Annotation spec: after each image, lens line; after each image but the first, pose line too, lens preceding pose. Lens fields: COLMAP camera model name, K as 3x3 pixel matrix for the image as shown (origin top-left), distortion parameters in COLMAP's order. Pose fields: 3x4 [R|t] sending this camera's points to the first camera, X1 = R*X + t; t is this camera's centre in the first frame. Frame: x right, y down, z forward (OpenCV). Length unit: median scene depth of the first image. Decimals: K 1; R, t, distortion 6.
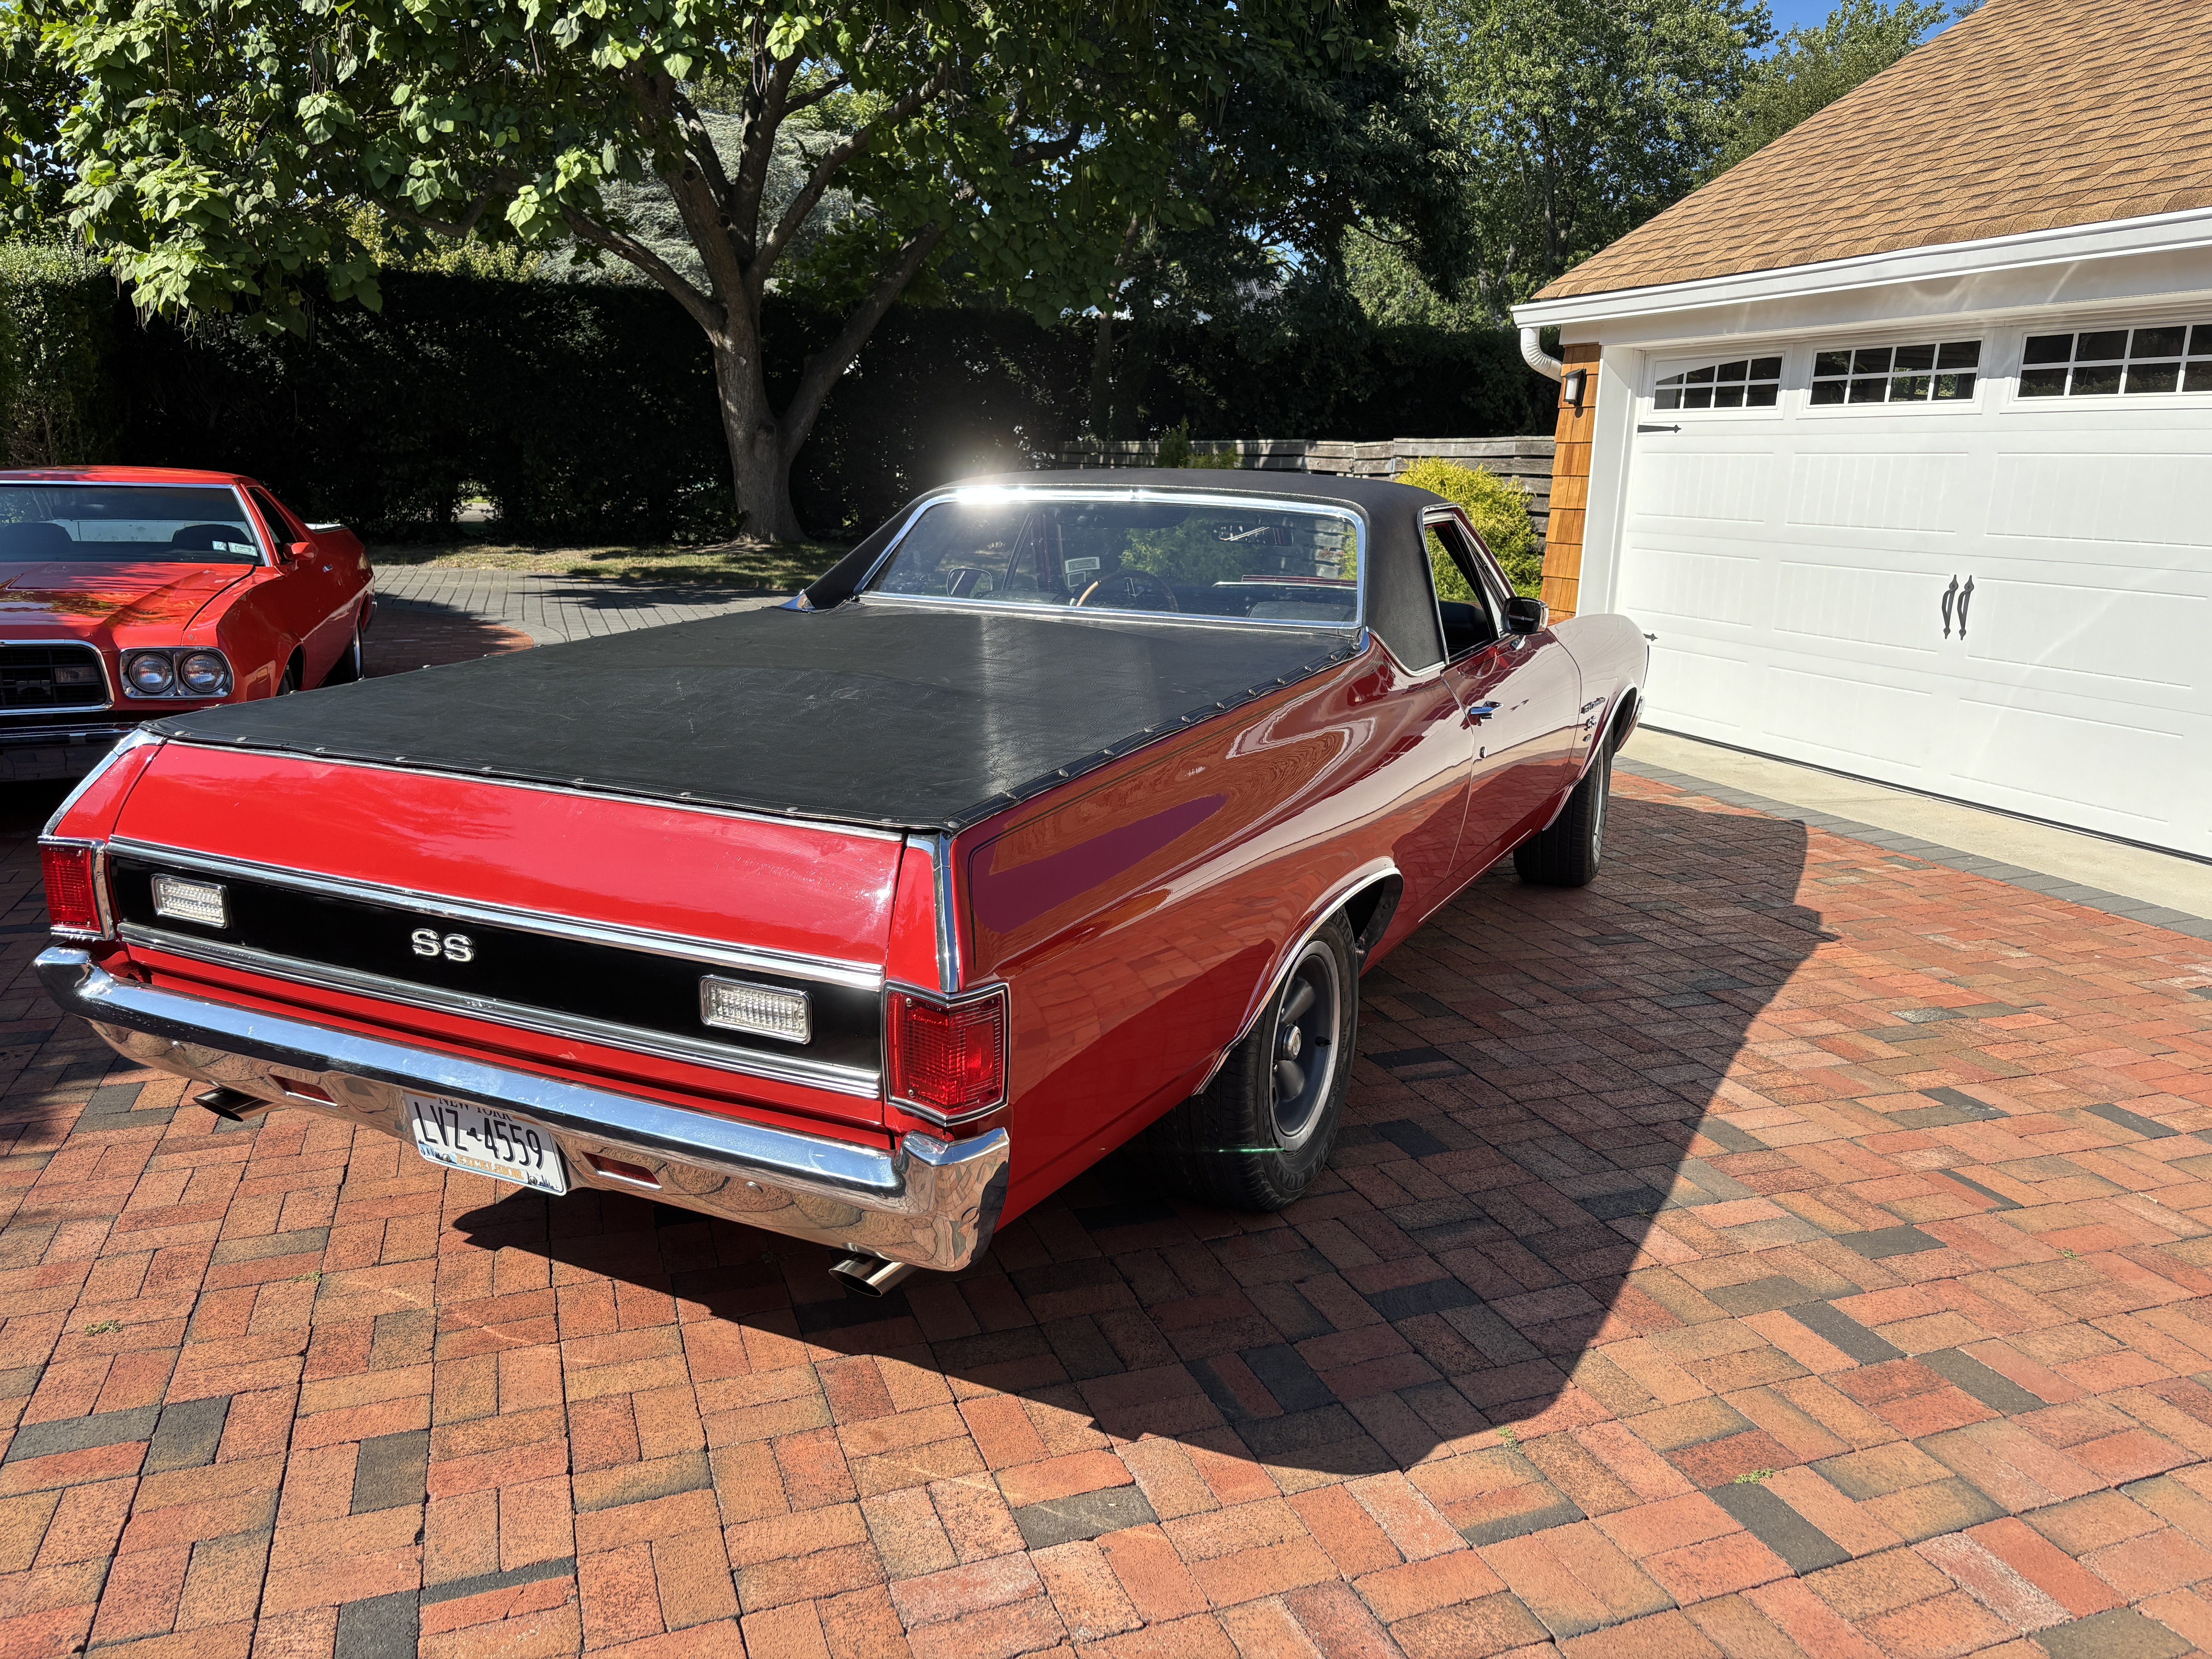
lens RADIAL K [[1682.6, 0, 1106.0], [0, 1682.6, 829.5], [0, 0, 1]] dist [0.017945, 0.007769]
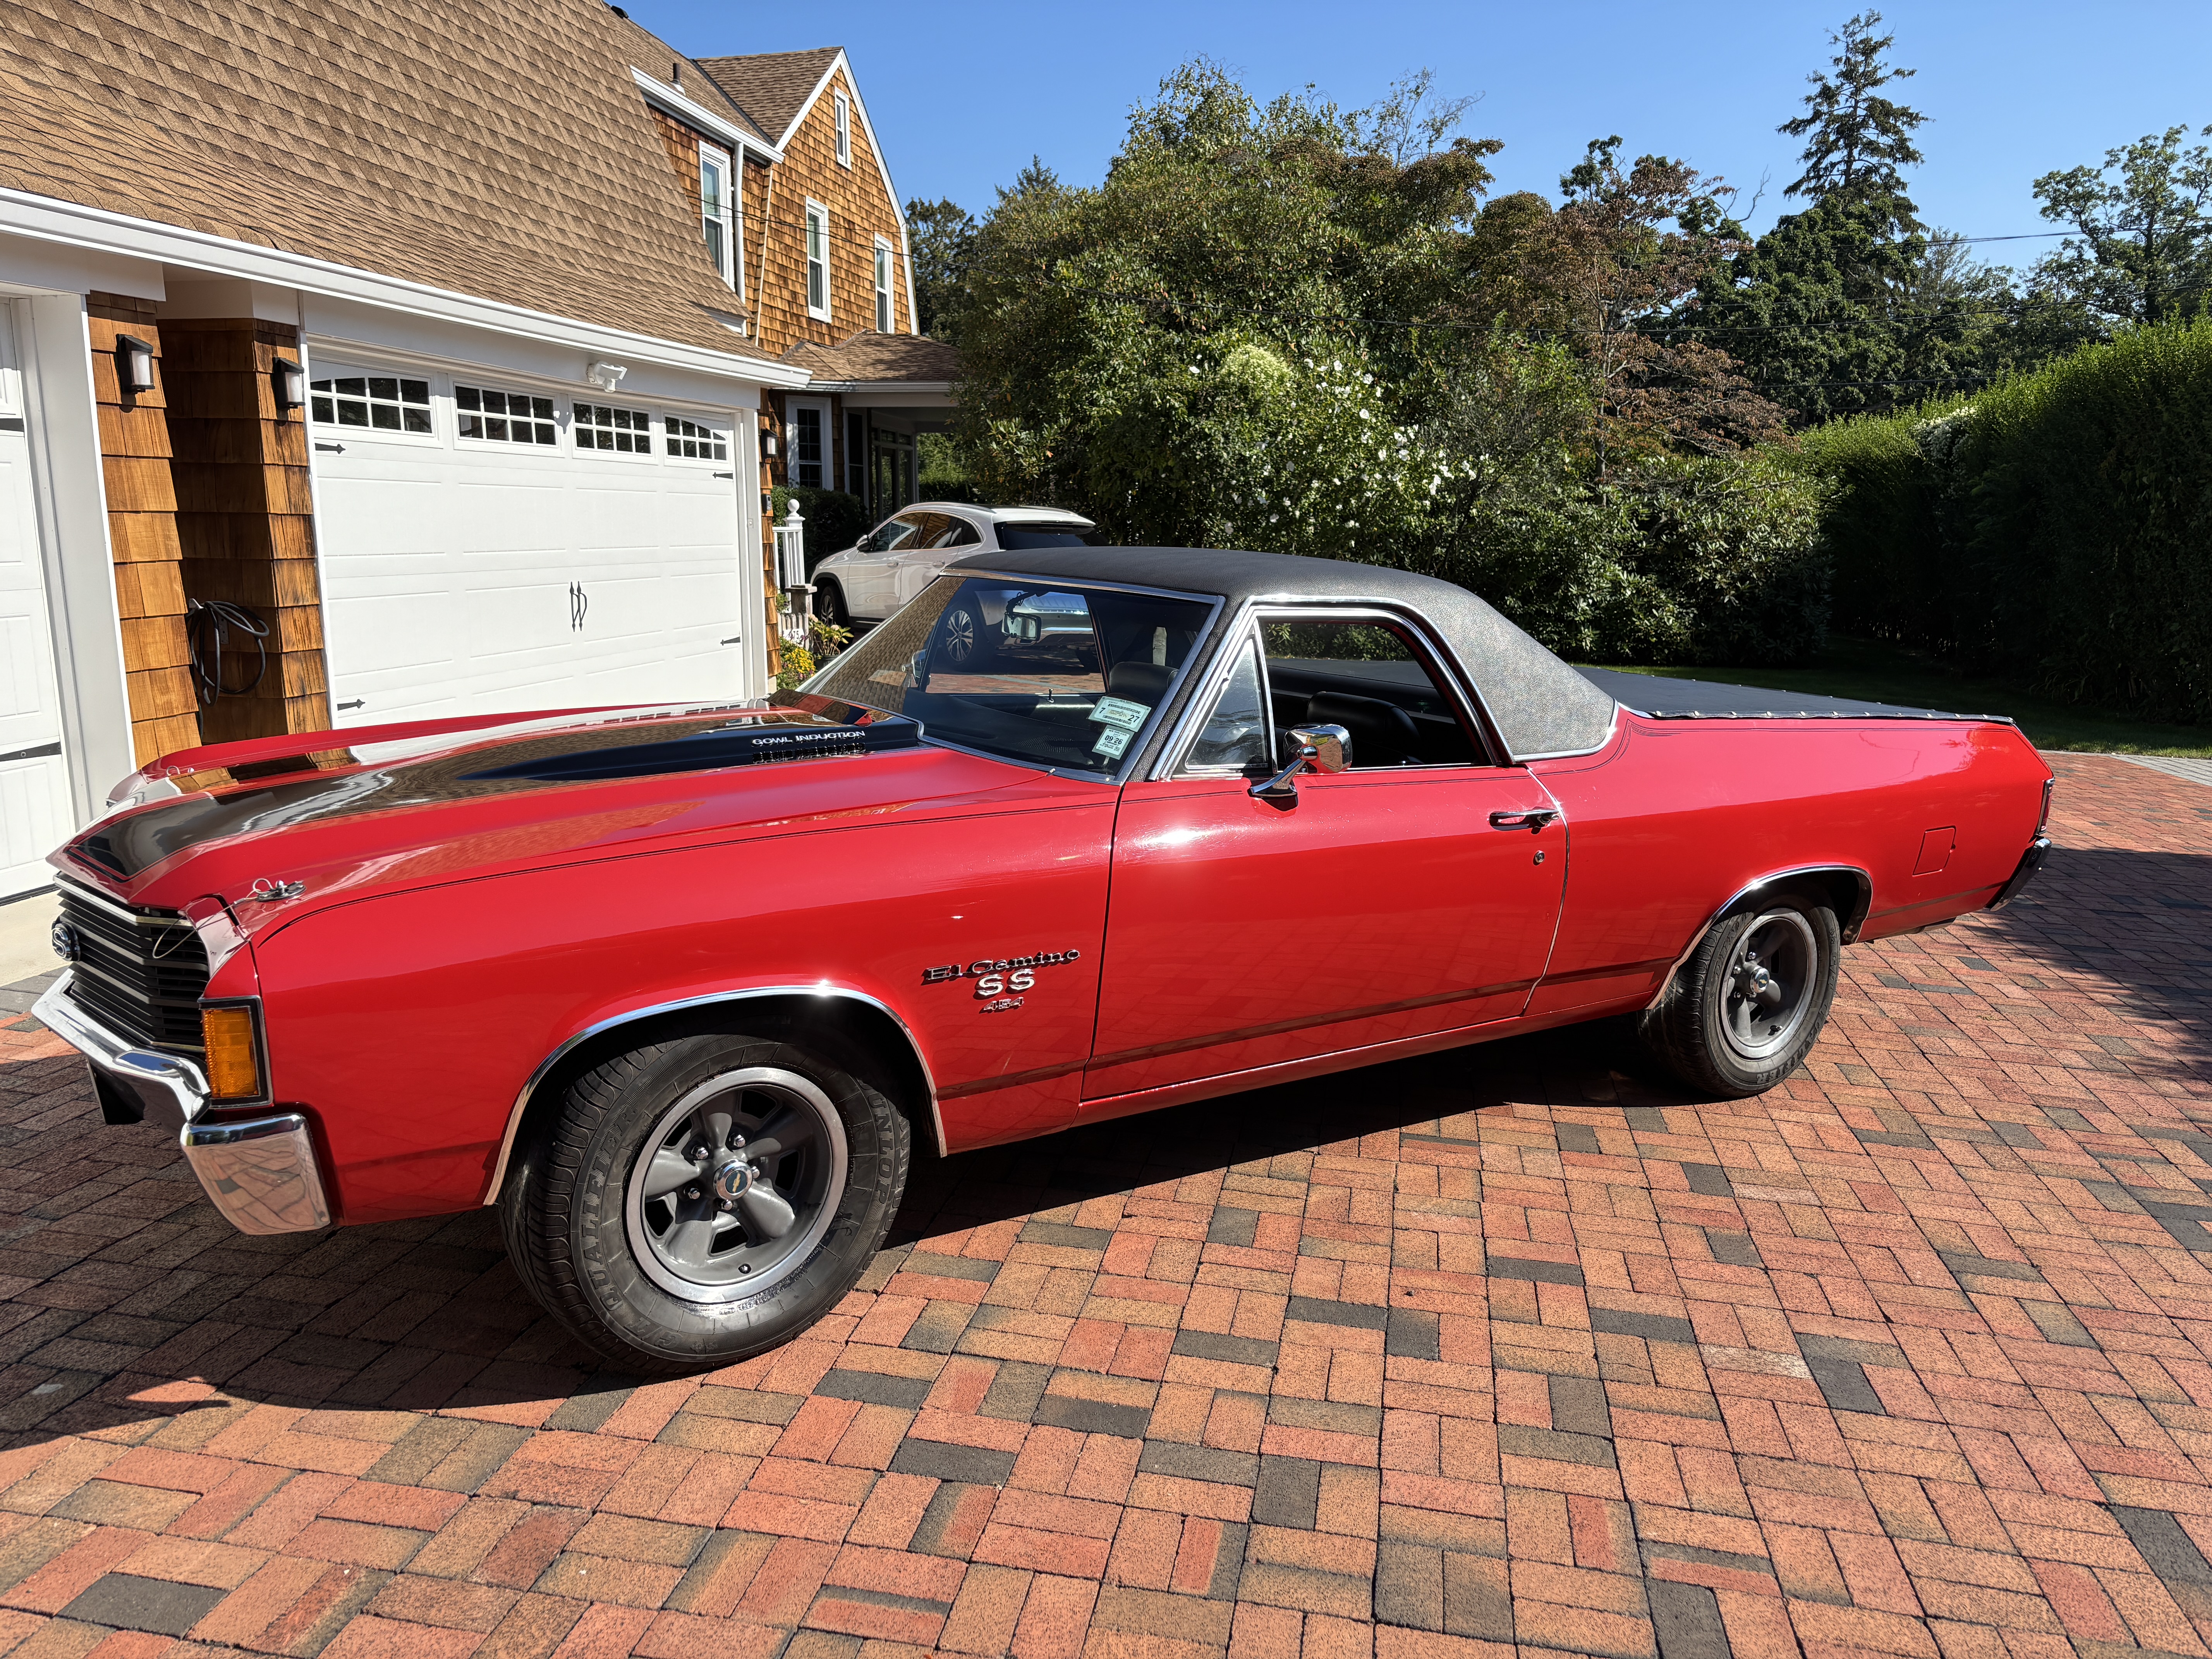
lens RADIAL K [[1675.3, 0, 1113.5], [0, 1675.3, 850.9], [0, 0, 1]] dist [0.024316, -0.005536]
pose [[-0.868786, -0.145290, 0.473394, -0.243282], [0.057554, 0.919883, 0.387947, -0.274438], [-0.491832, 0.364289, -0.790819, 1.181850]]
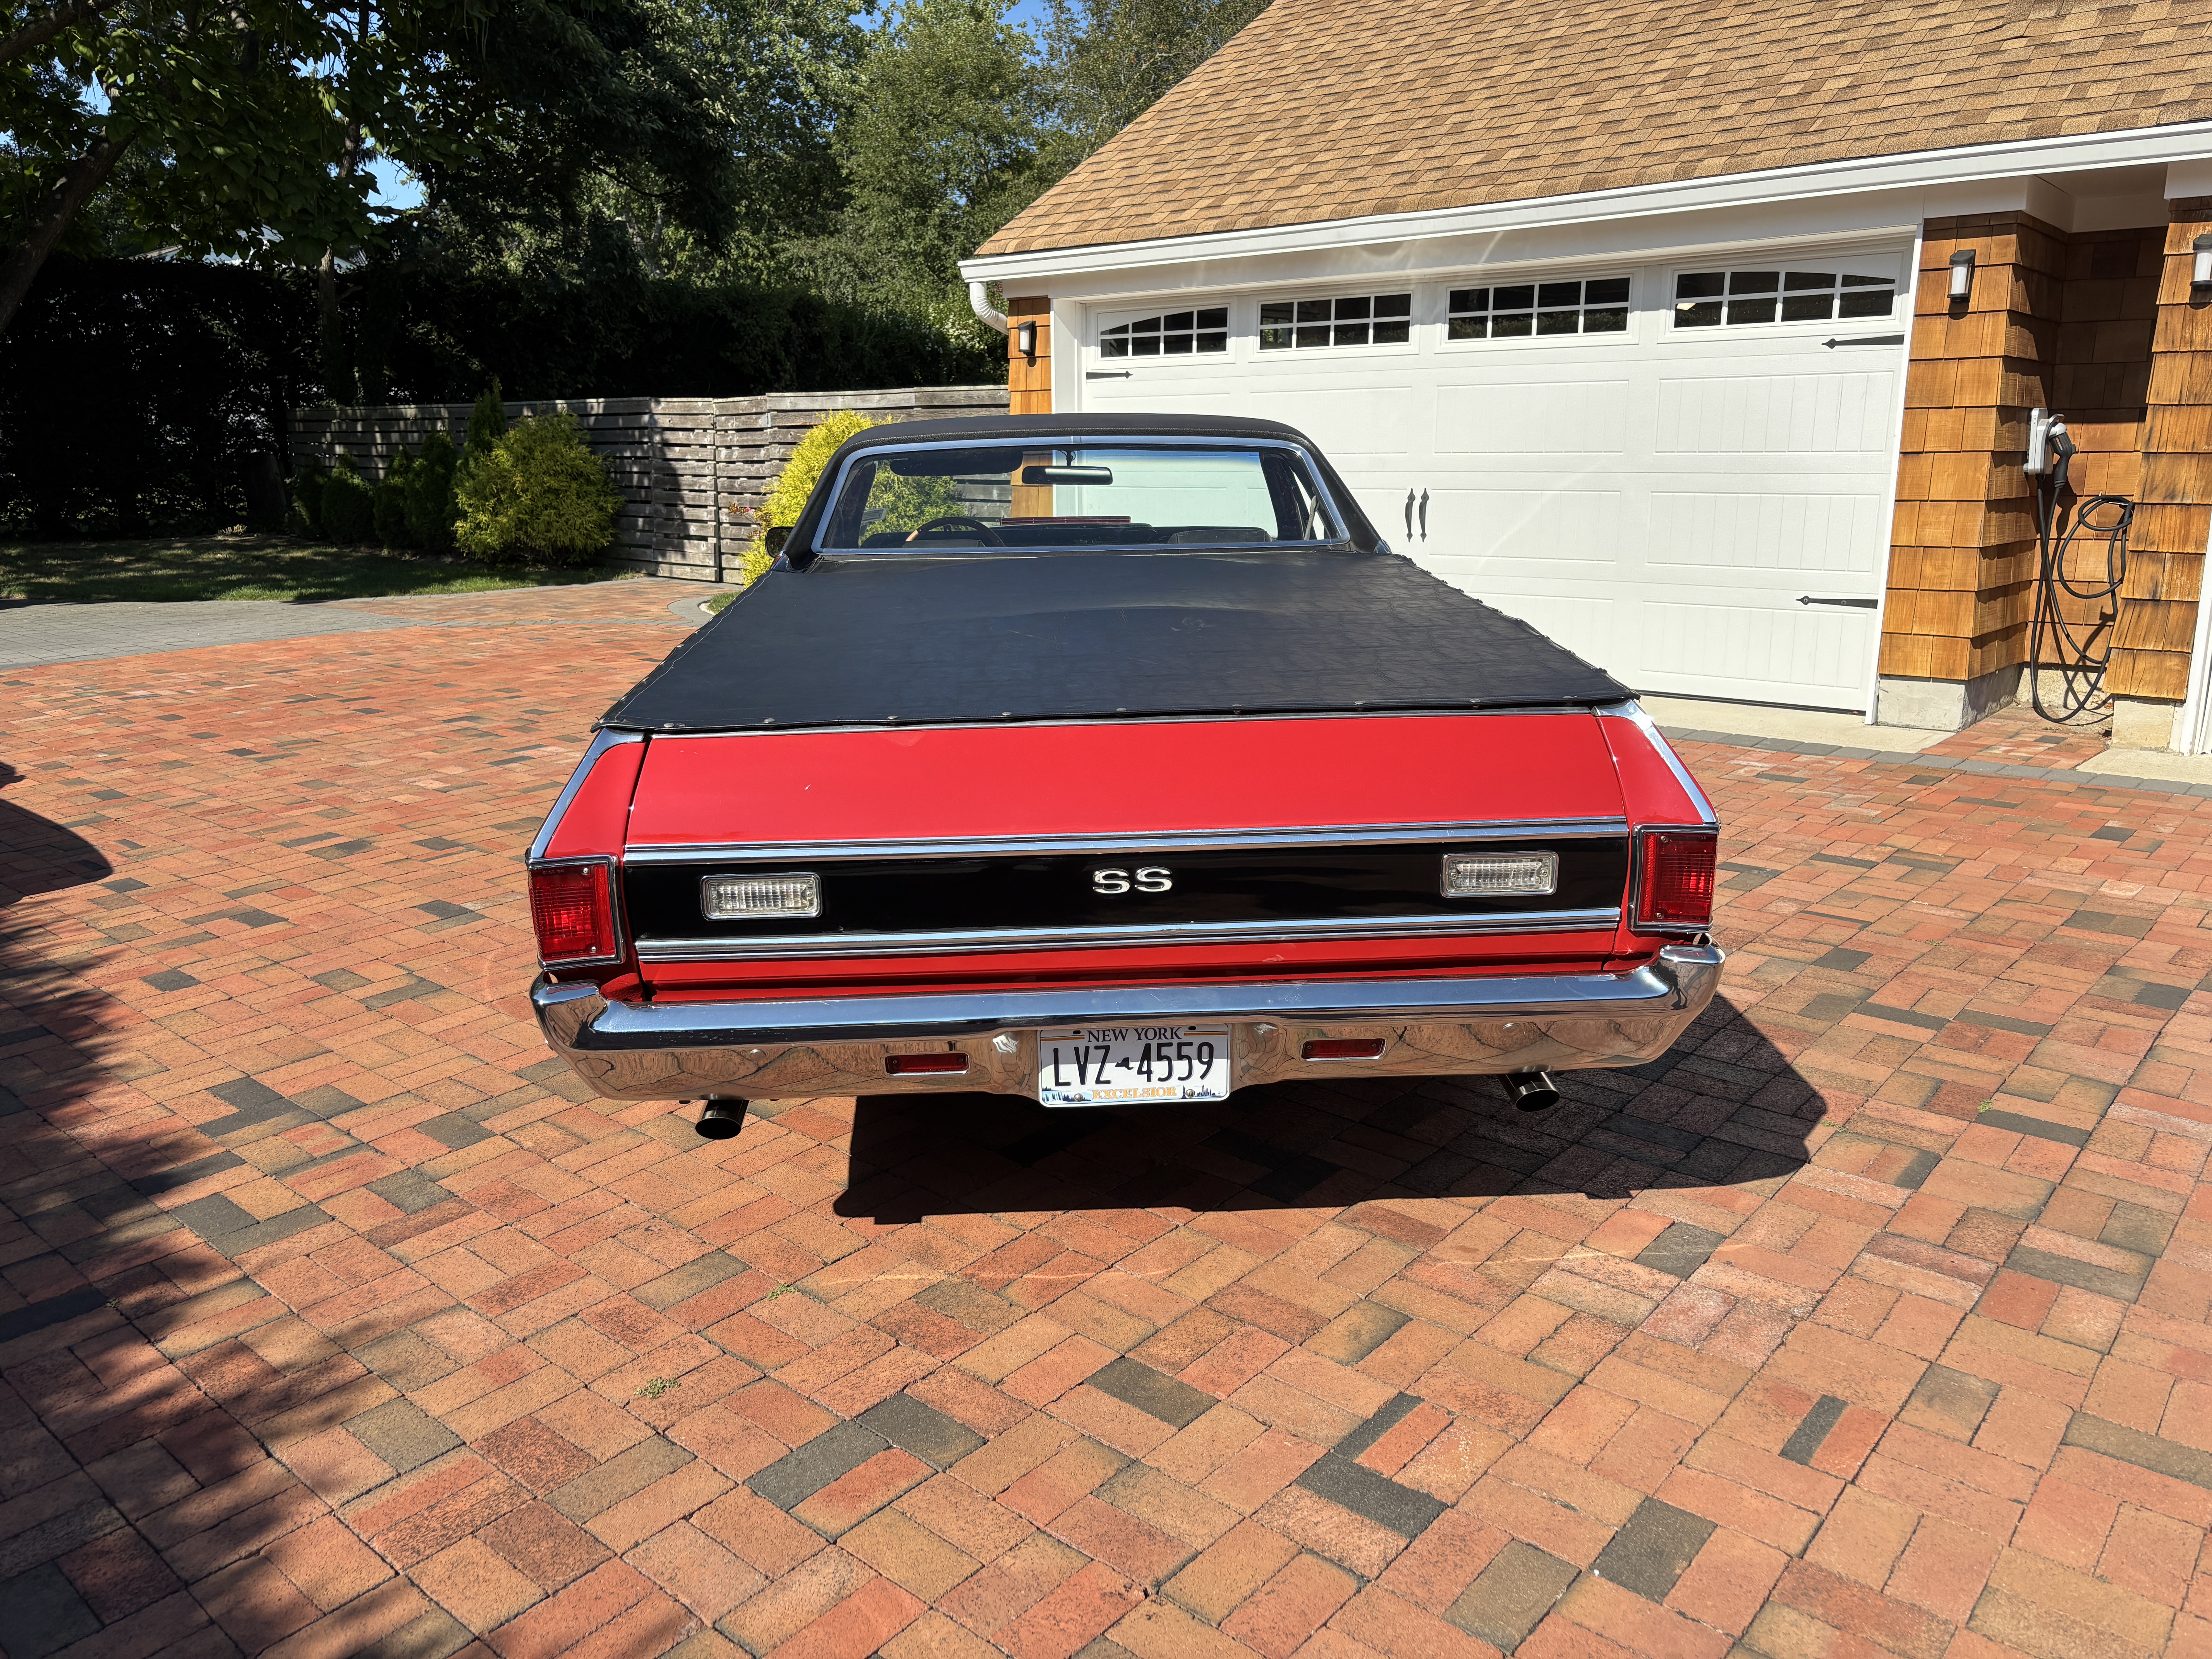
lens RADIAL K [[1685.7, 0, 1097.4], [0, 1685.7, 825.4], [0, 0, 1]] dist [0.052098, -0.062669]
pose [[0.875263, -0.147024, 0.460760, -0.304245], [0.137718, 0.989000, 0.053970, -0.007854], [-0.463626, 0.016217, 0.885883, 0.033237]]
